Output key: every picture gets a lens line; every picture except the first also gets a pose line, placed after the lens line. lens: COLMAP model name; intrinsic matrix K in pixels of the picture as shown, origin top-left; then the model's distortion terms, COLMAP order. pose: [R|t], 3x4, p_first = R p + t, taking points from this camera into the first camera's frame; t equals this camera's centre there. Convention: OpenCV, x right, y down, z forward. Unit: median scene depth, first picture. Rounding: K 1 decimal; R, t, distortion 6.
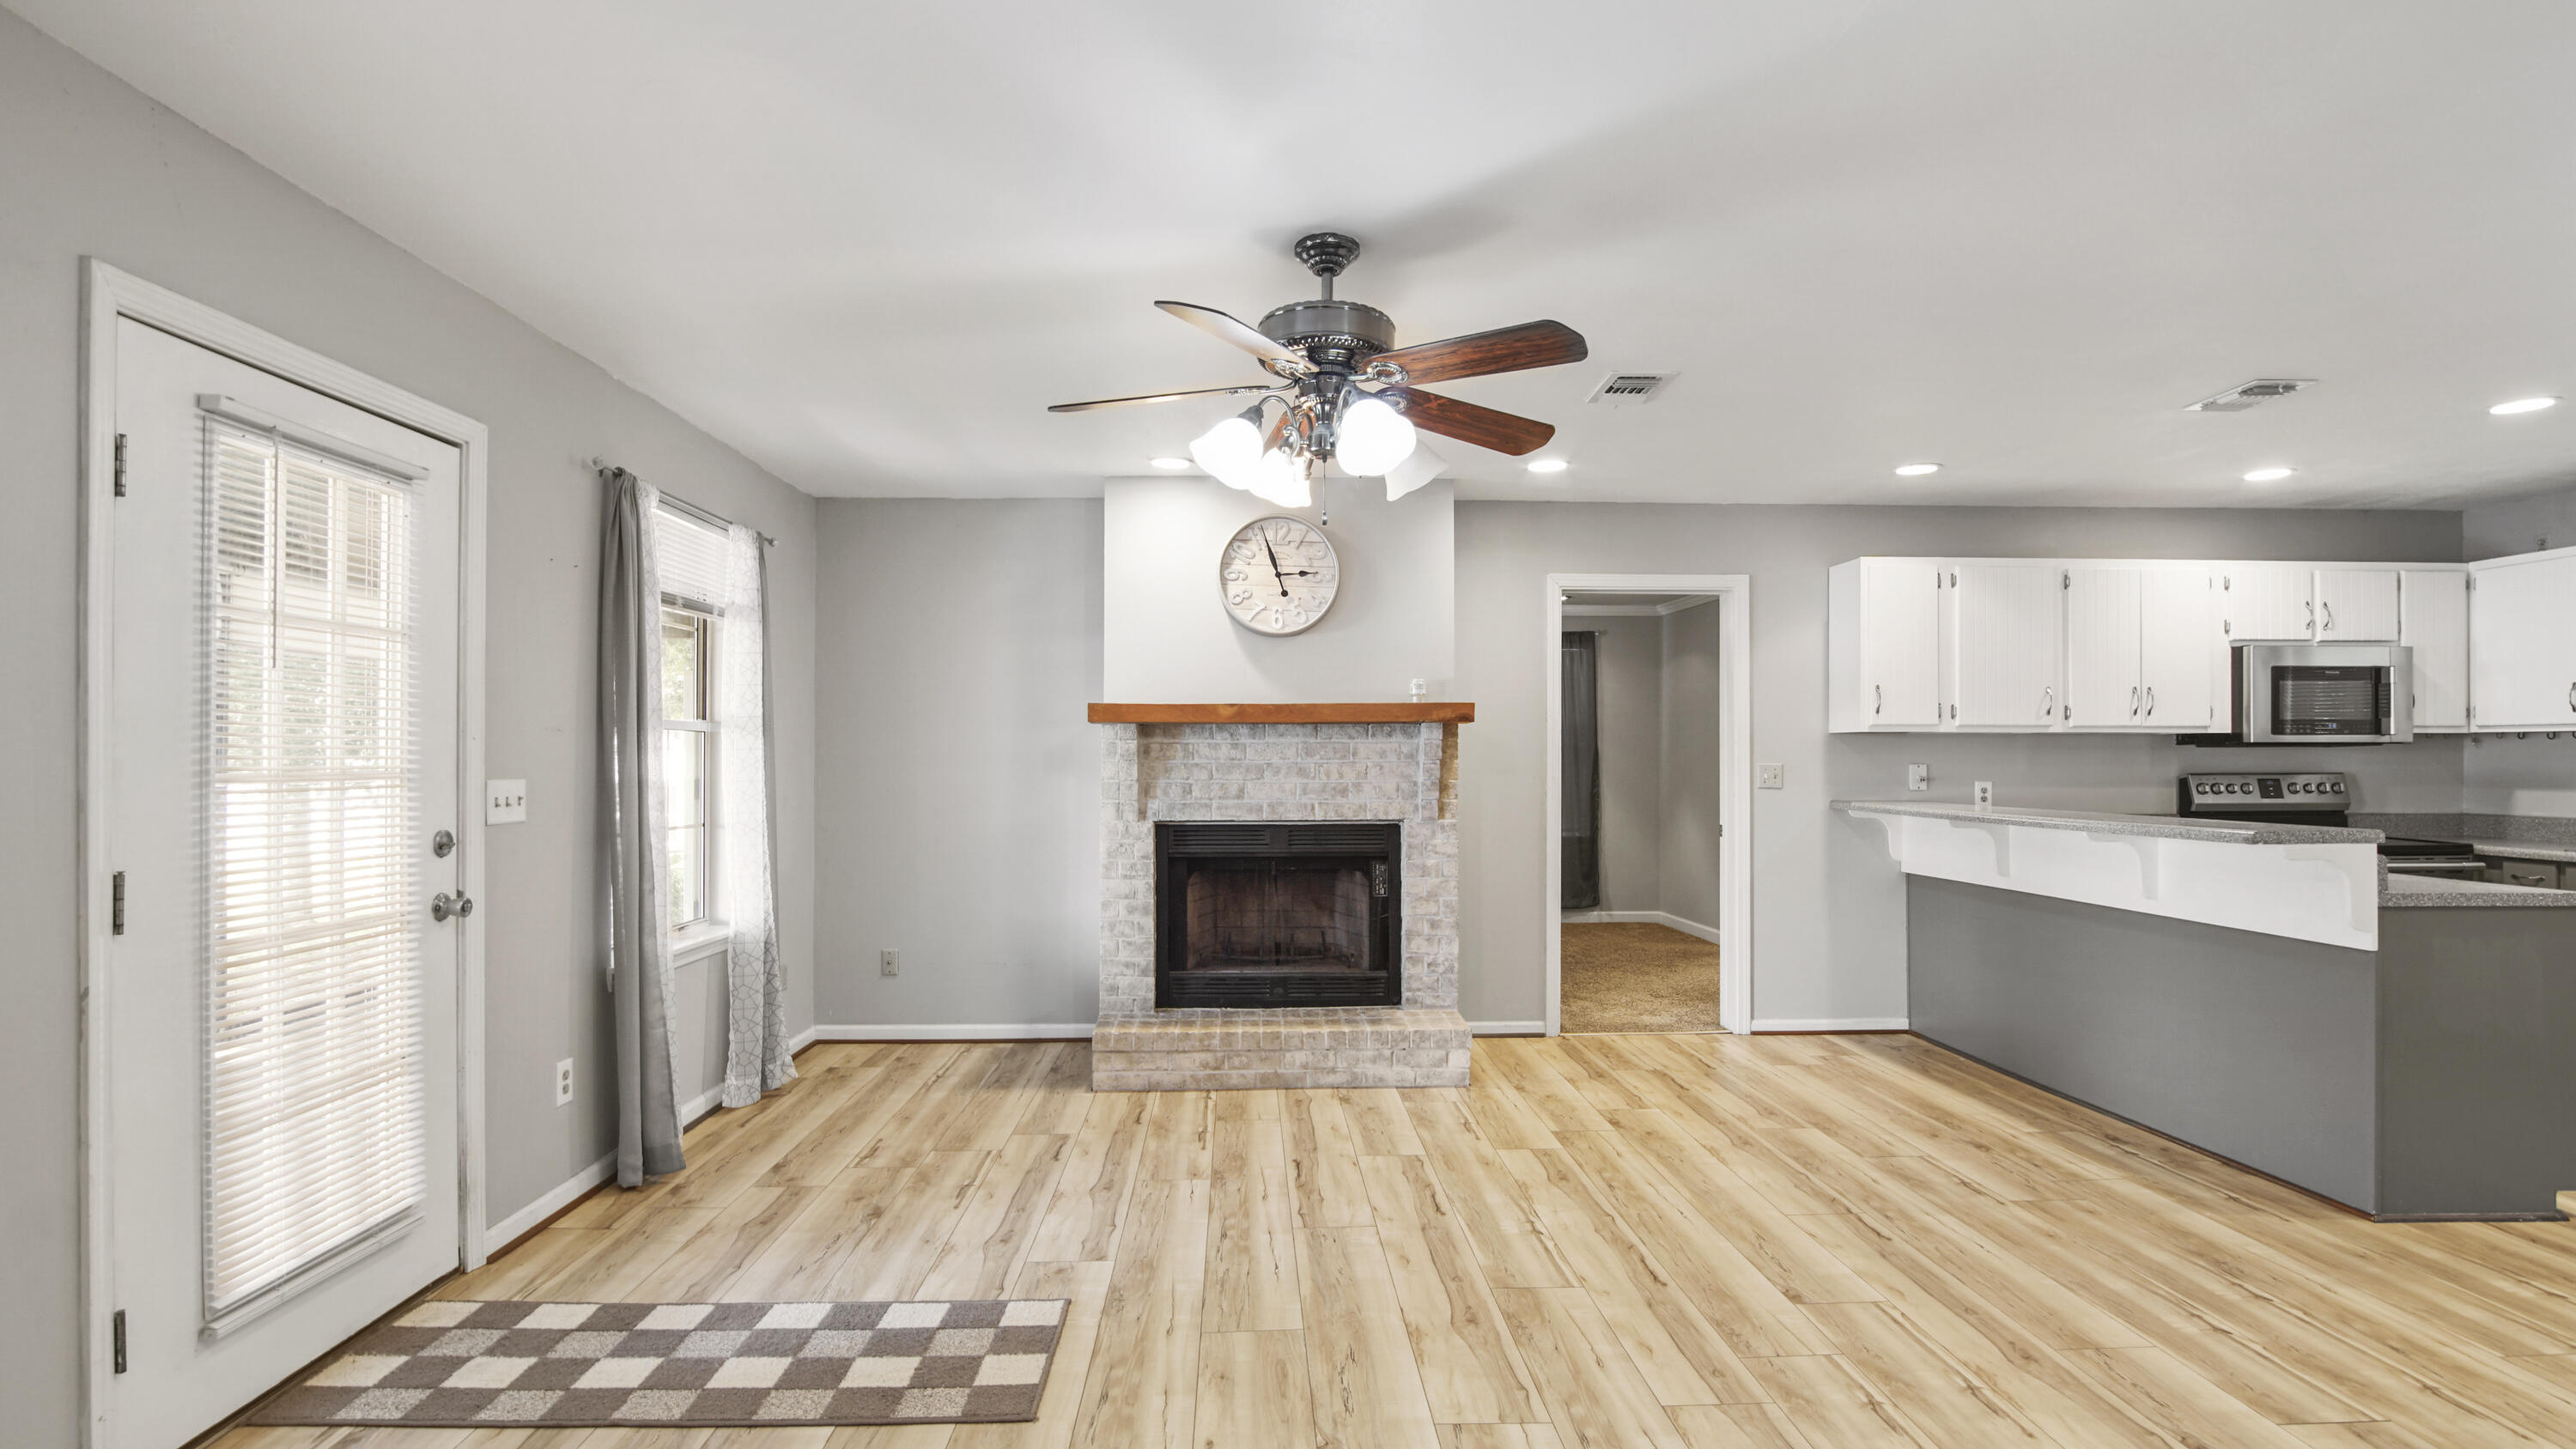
lens RADIAL K [[1185.0, 0, 1280.2], [0, 1185.0, 753.6], [0, 0, 1]] dist [-0.018448, 0.001473]
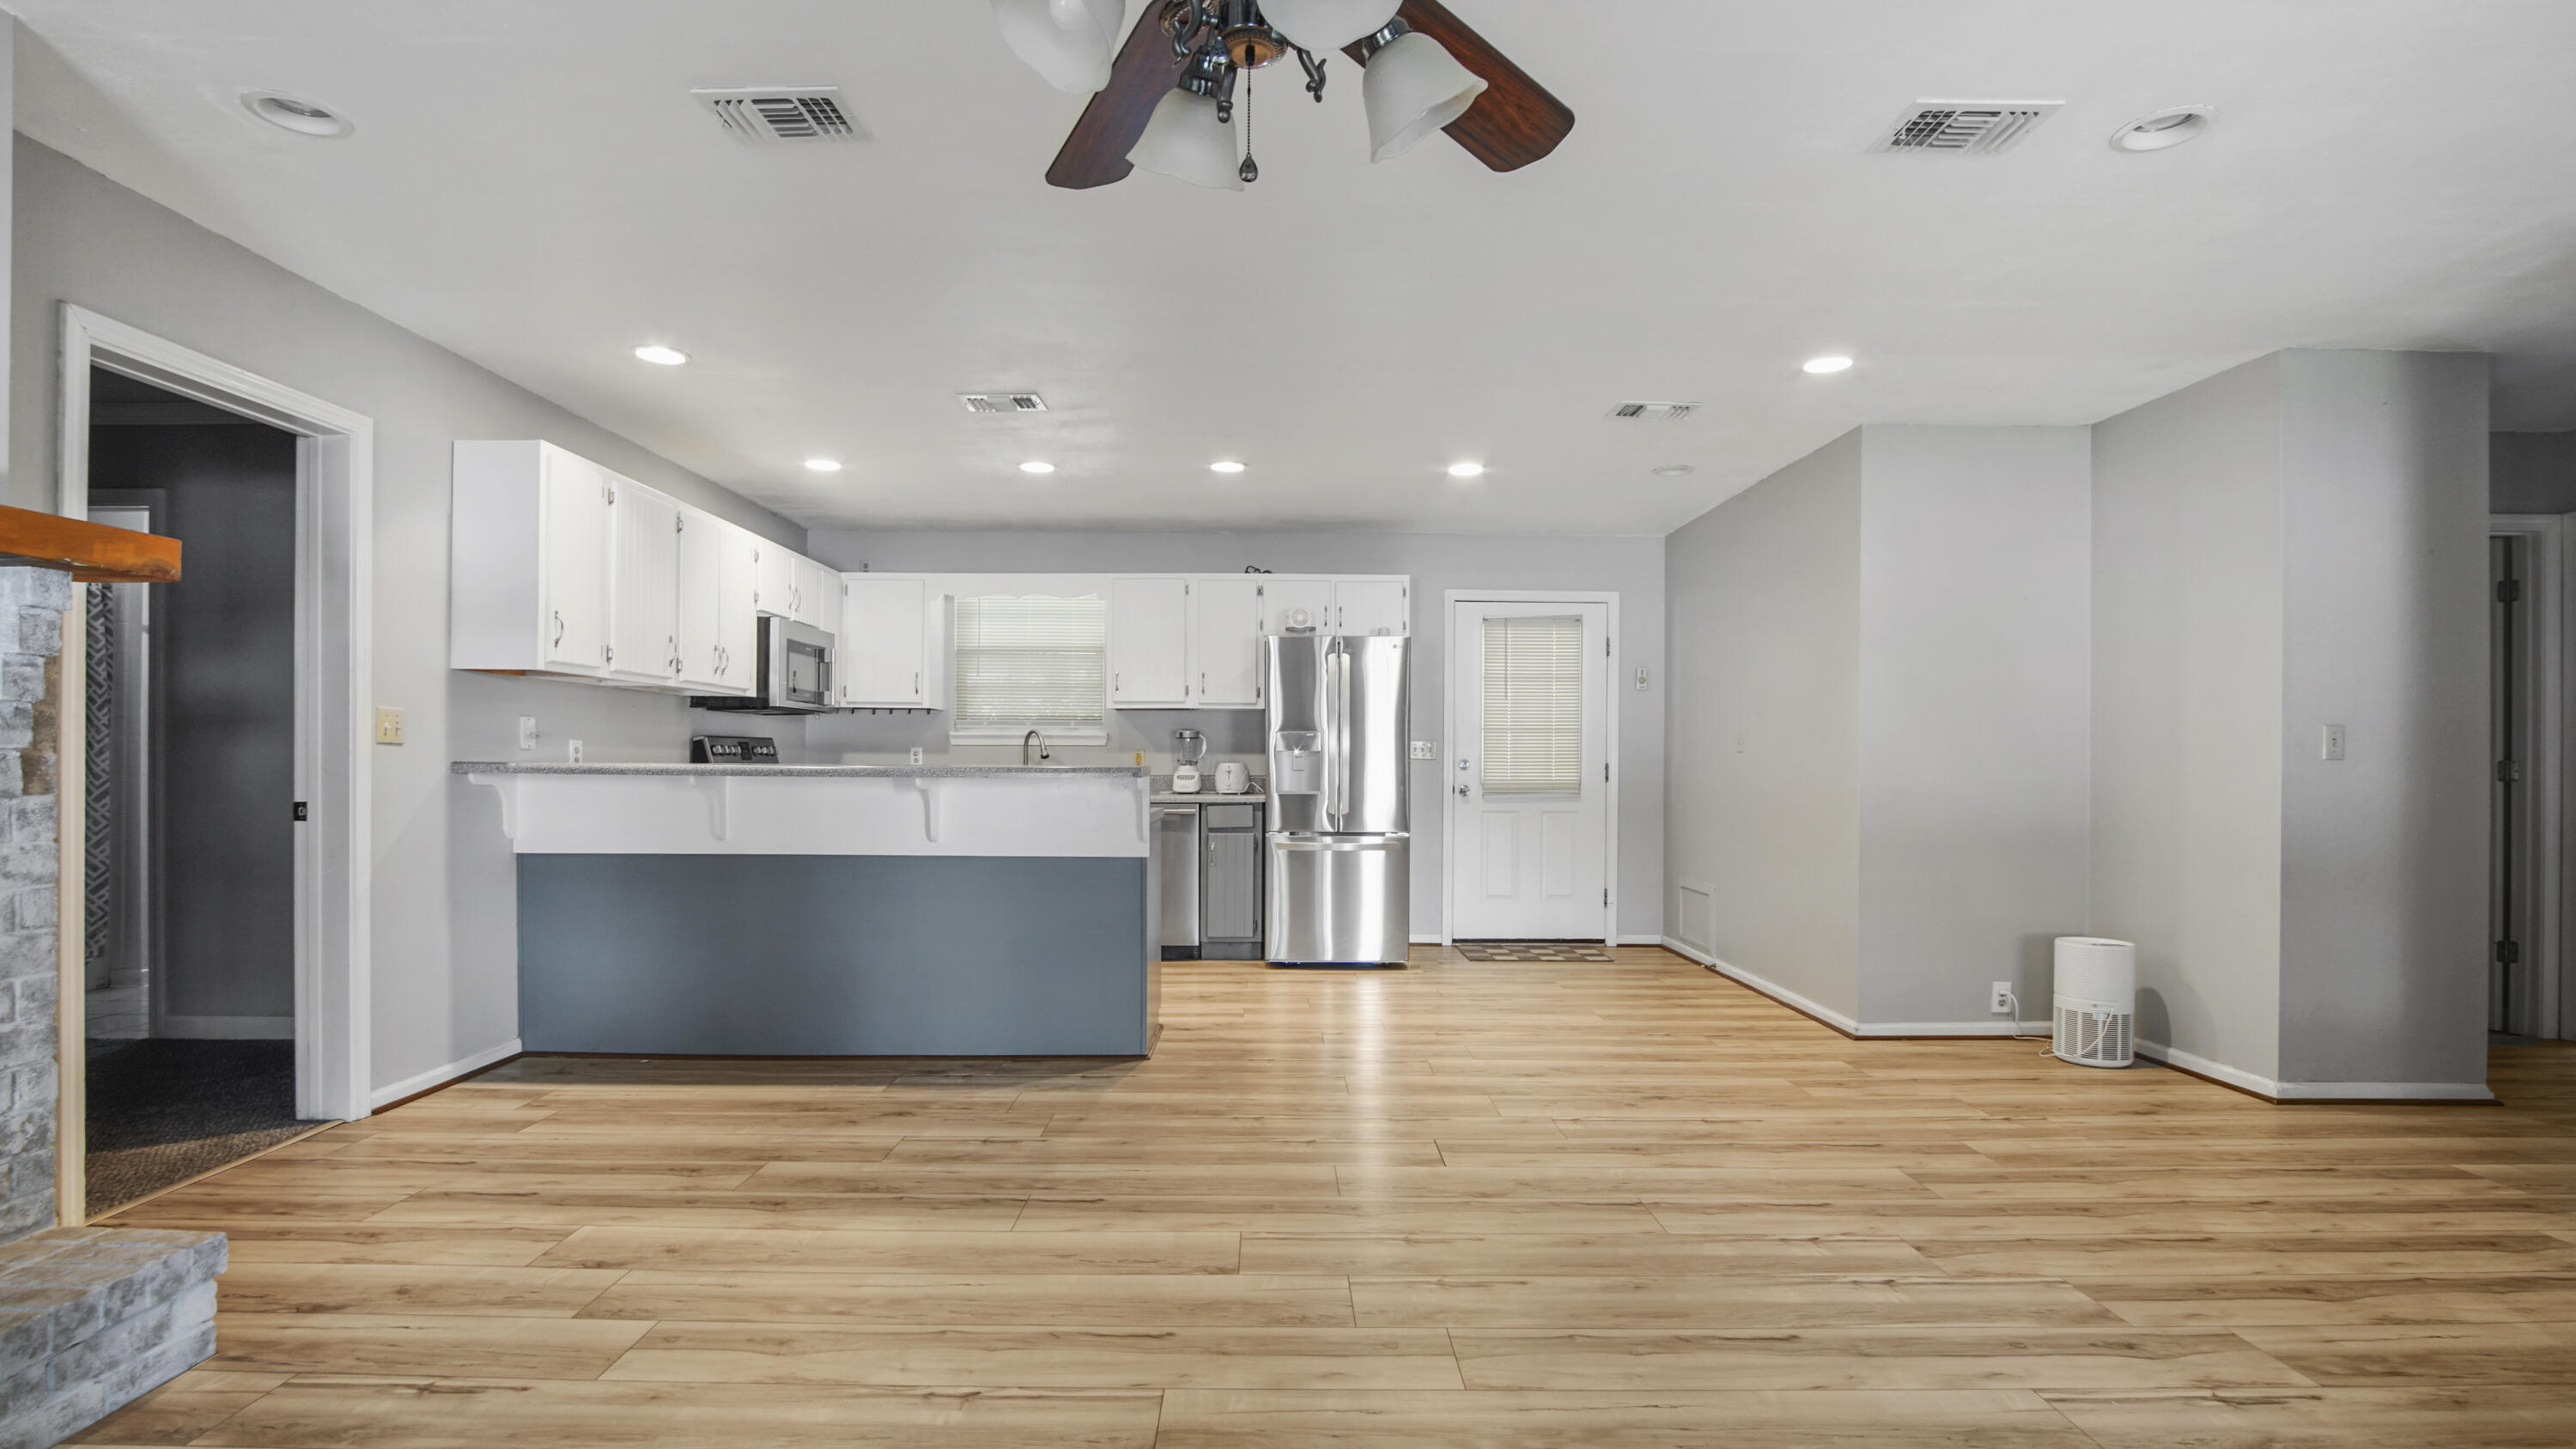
lens RADIAL K [[1191.5, 0, 1270.4], [0, 1191.5, 768.6], [0, 0, 1]] dist [-0.024150, 0.000367]
pose [[0.028055, -0.006062, 0.999588, -0.277343], [-0.011047, 0.999919, 0.006374, 0.038446], [-0.999545, -0.011221, 0.027986, 0.545116]]
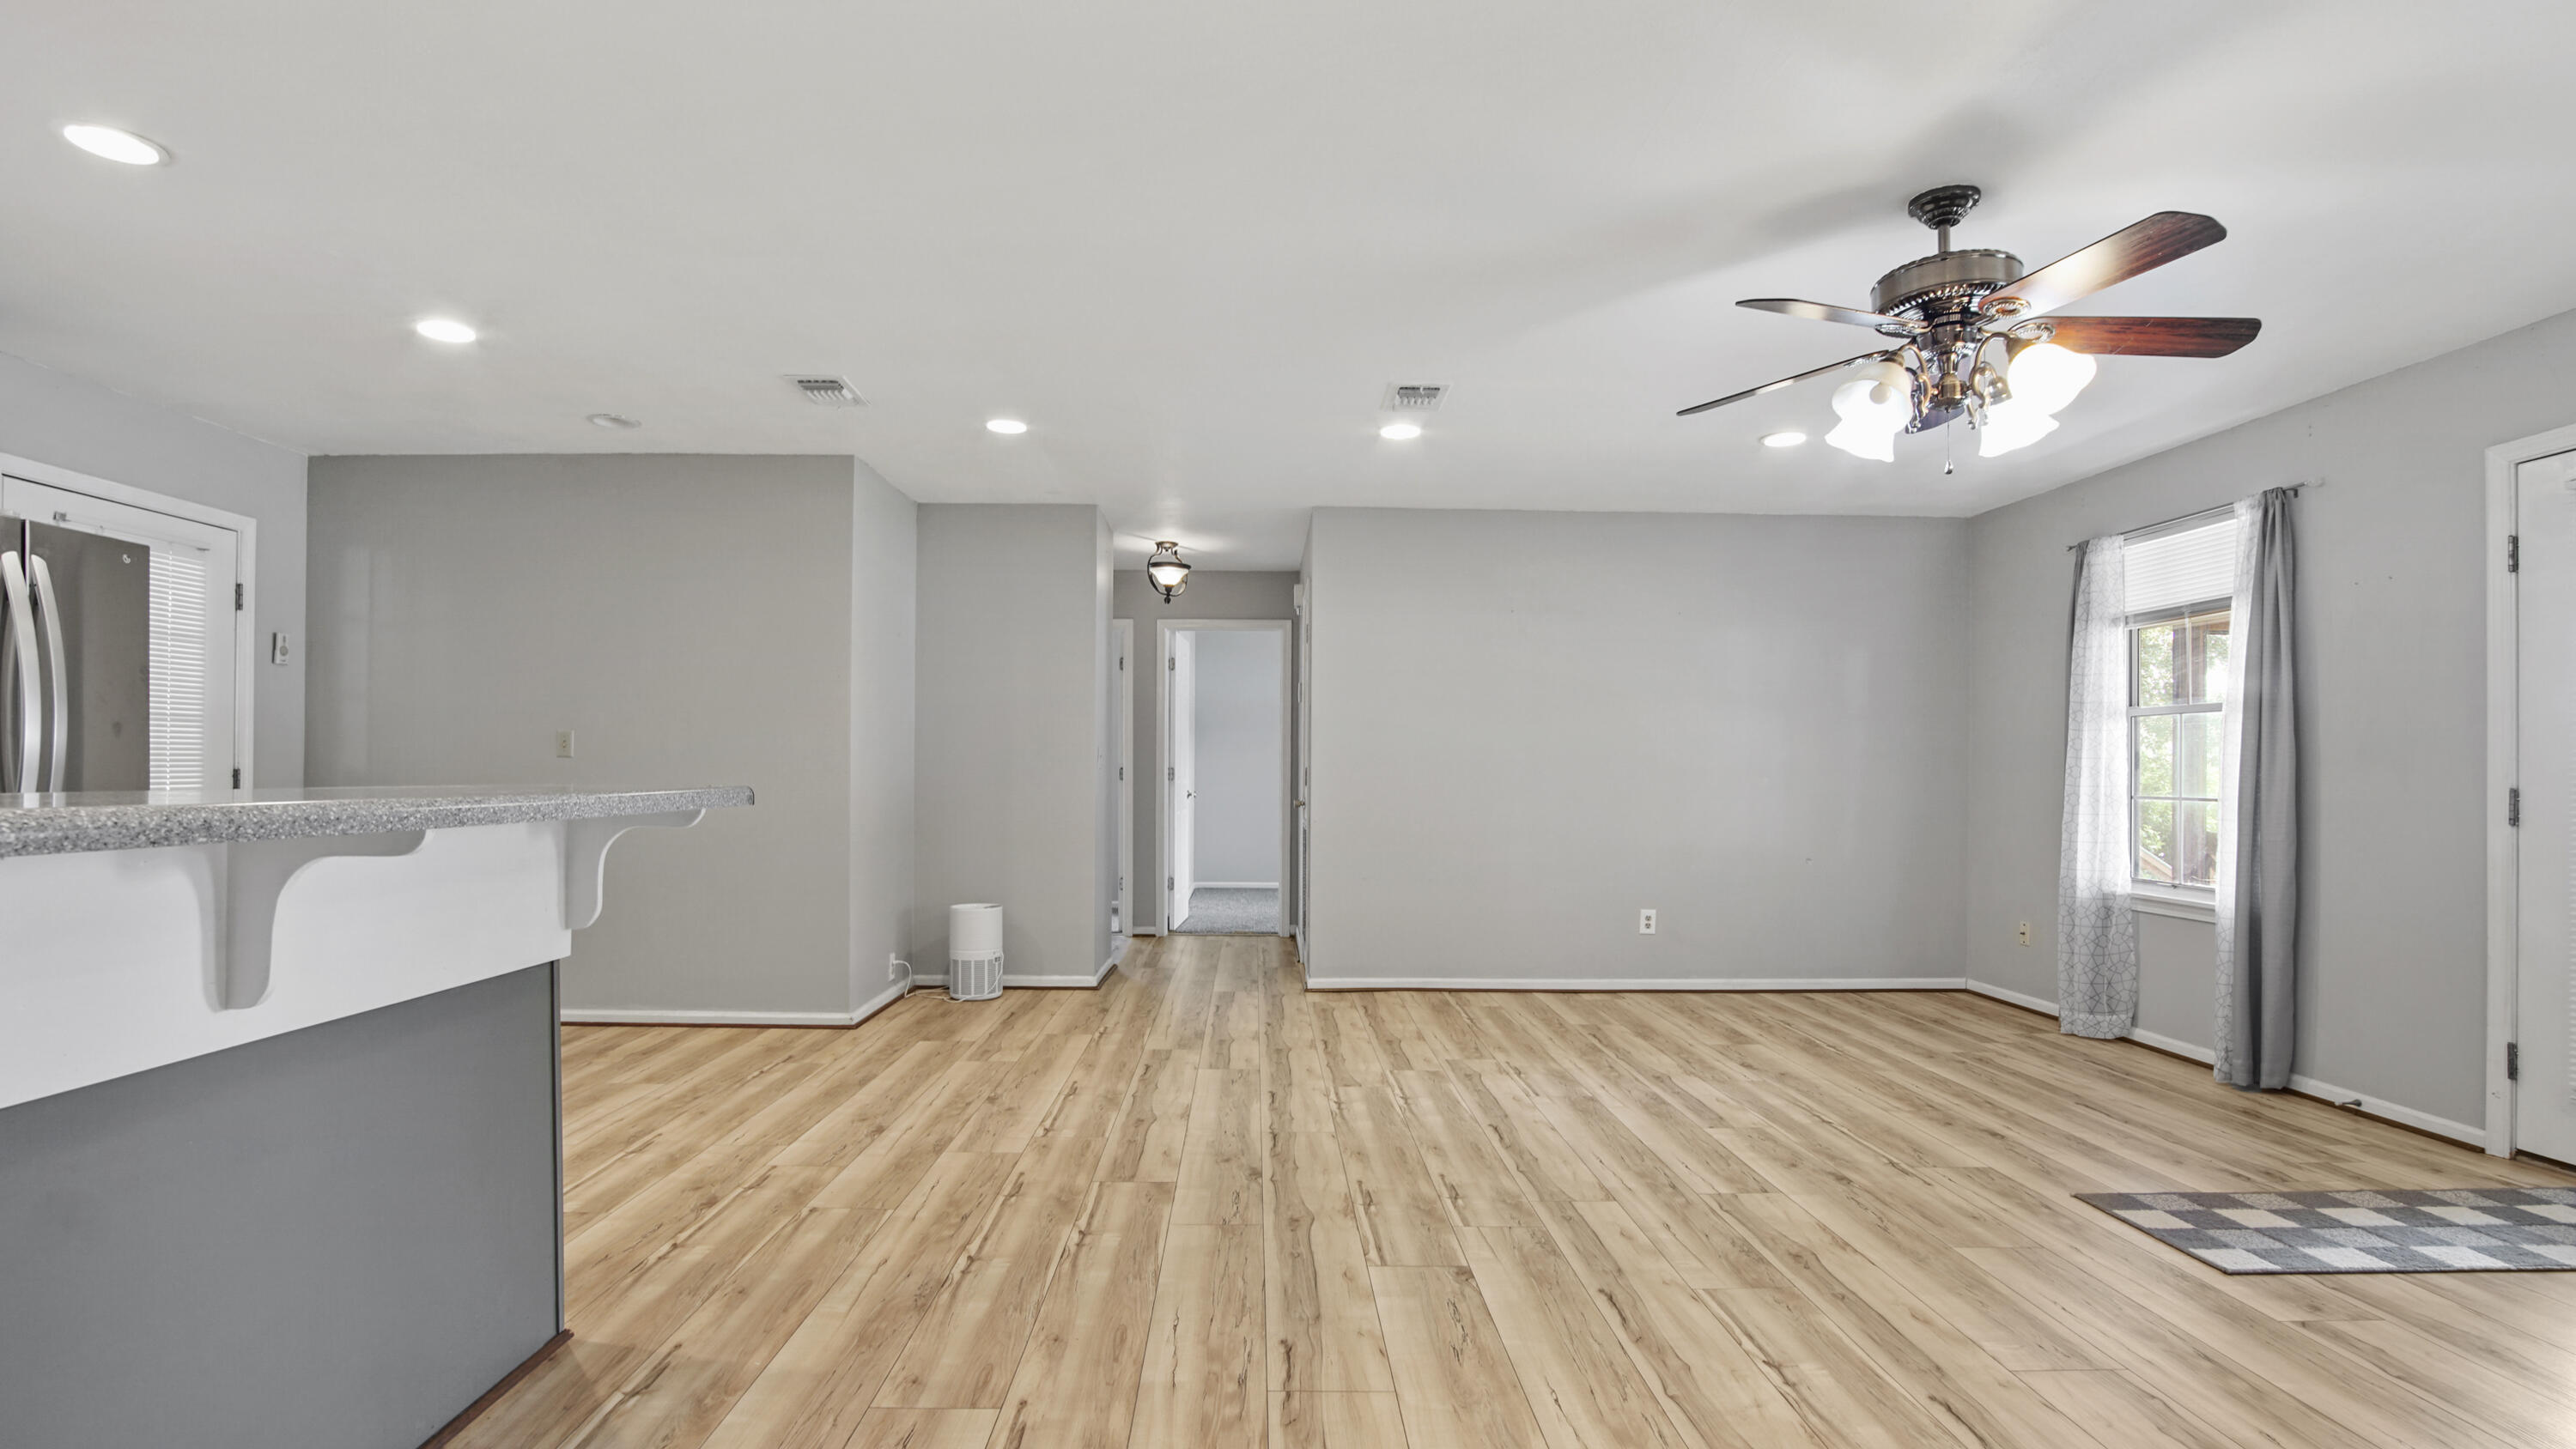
lens RADIAL K [[1191.5, 0, 1270.4], [0, 1191.5, 768.6], [0, 0, 1]] dist [-0.024150, 0.000367]
pose [[-0.999838, -0.006455, 0.016783, 0.334496], [-0.006608, 0.999937, -0.009055, 0.040873], [-0.016724, -0.009164, -0.999818, 1.129129]]
